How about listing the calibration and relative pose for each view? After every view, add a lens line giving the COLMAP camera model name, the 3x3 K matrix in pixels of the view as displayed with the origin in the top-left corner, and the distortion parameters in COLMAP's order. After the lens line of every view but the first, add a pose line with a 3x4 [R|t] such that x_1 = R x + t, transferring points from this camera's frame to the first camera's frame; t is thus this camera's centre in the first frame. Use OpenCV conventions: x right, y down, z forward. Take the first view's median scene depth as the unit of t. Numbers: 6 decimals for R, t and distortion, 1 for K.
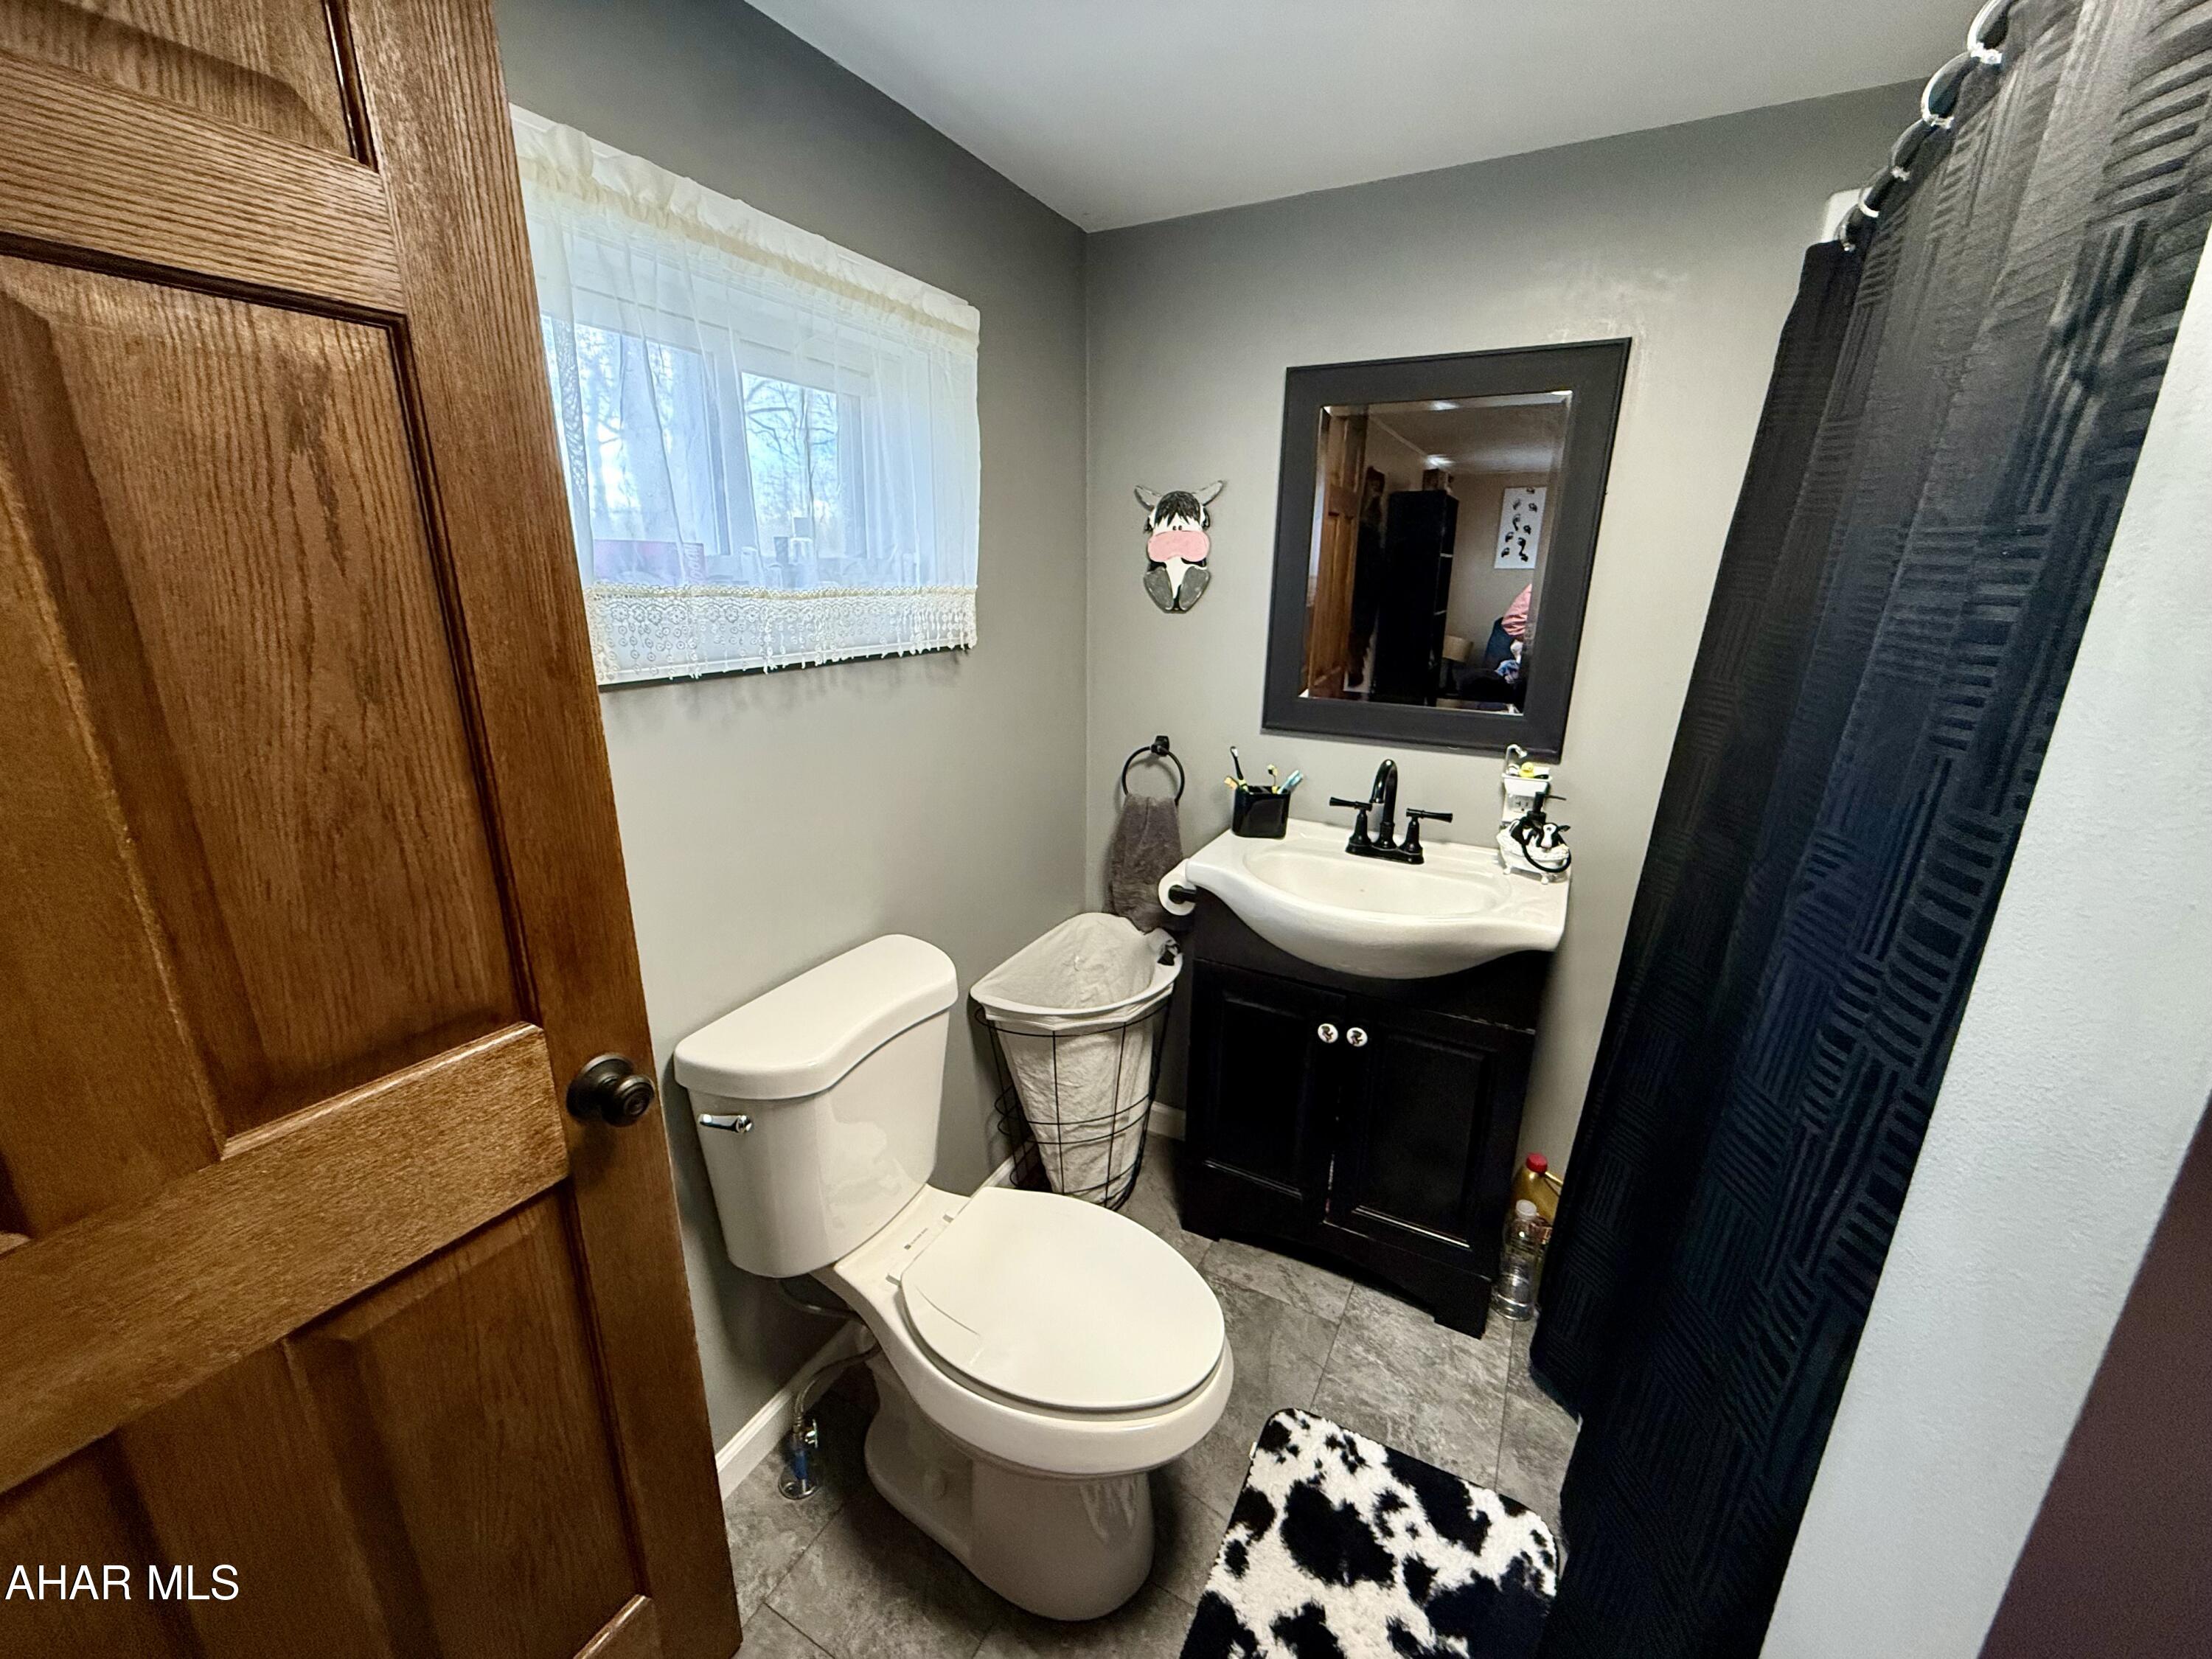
lens RADIAL K [[878.9, 0, 1099.1], [0, 878.9, 828.7], [0, 0, 1]] dist [0.001291, -0.000193]
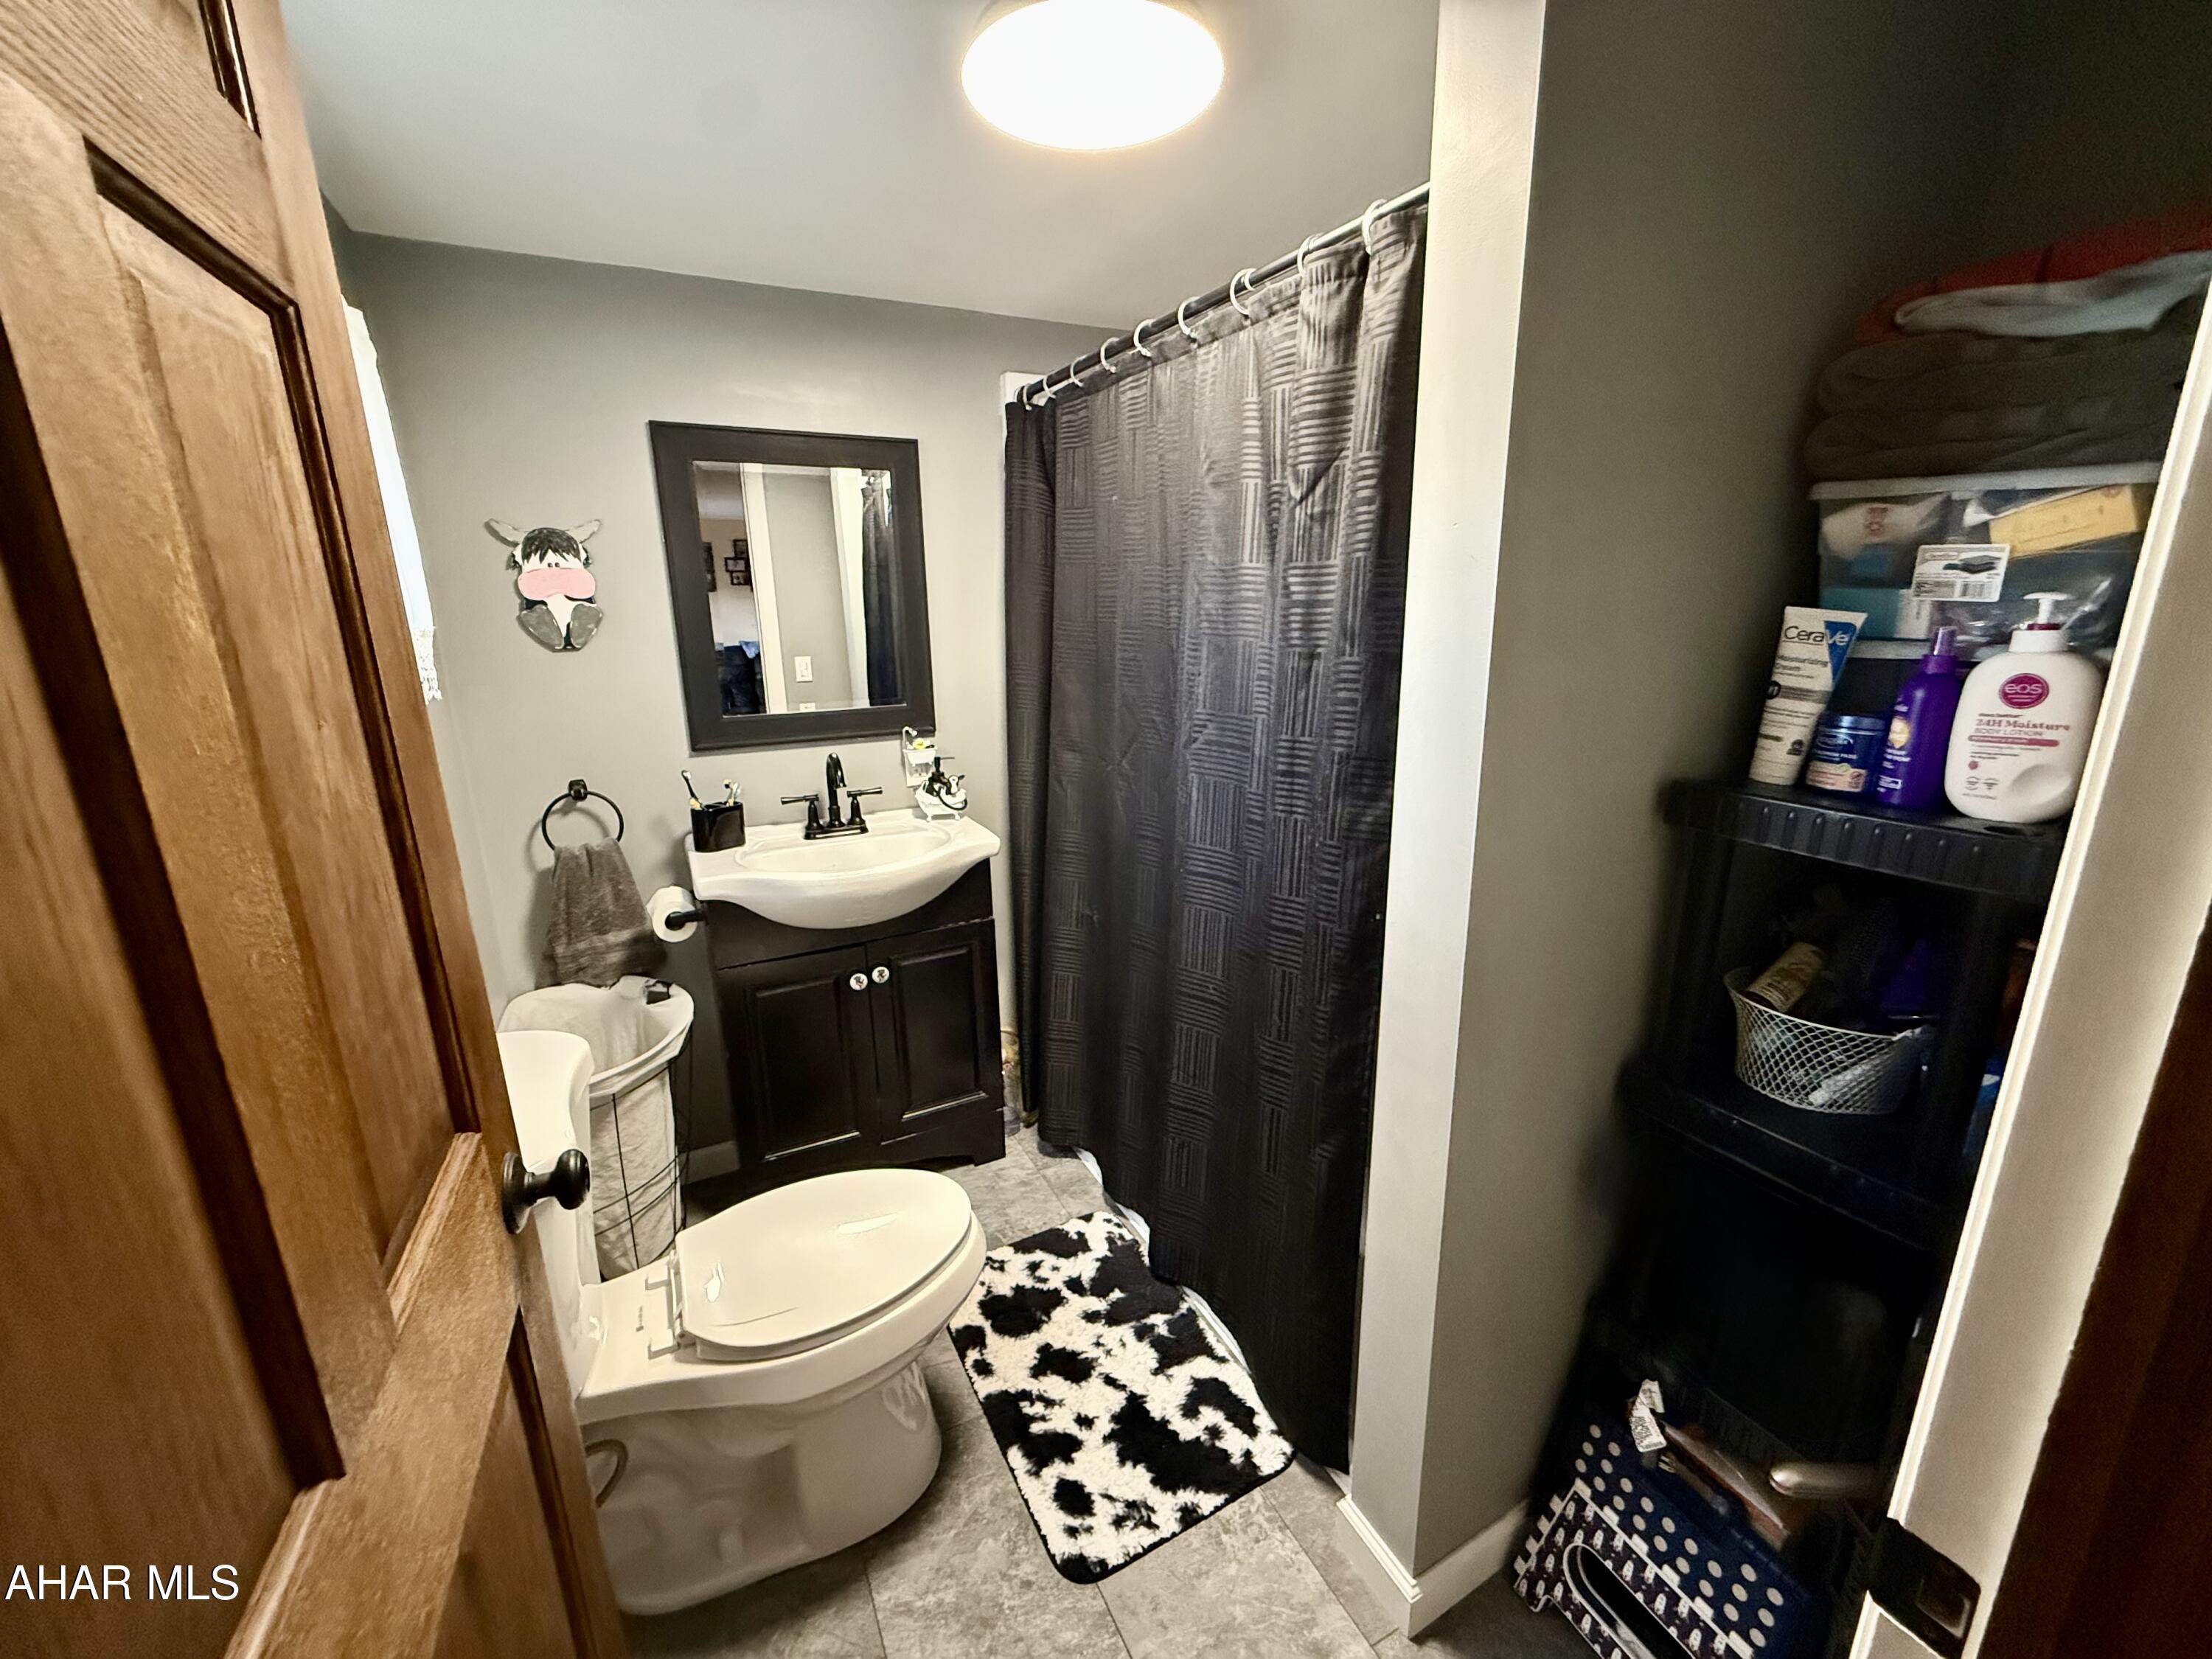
lens RADIAL K [[878.9, 0, 1099.1], [0, 878.9, 828.7], [0, 0, 1]] dist [0.001291, -0.000193]
pose [[0.570489, -0.226756, 0.789382, -0.454877], [0.261289, 0.961304, 0.087308, 0.012587], [-0.778634, 0.156448, 0.607662, -0.017320]]
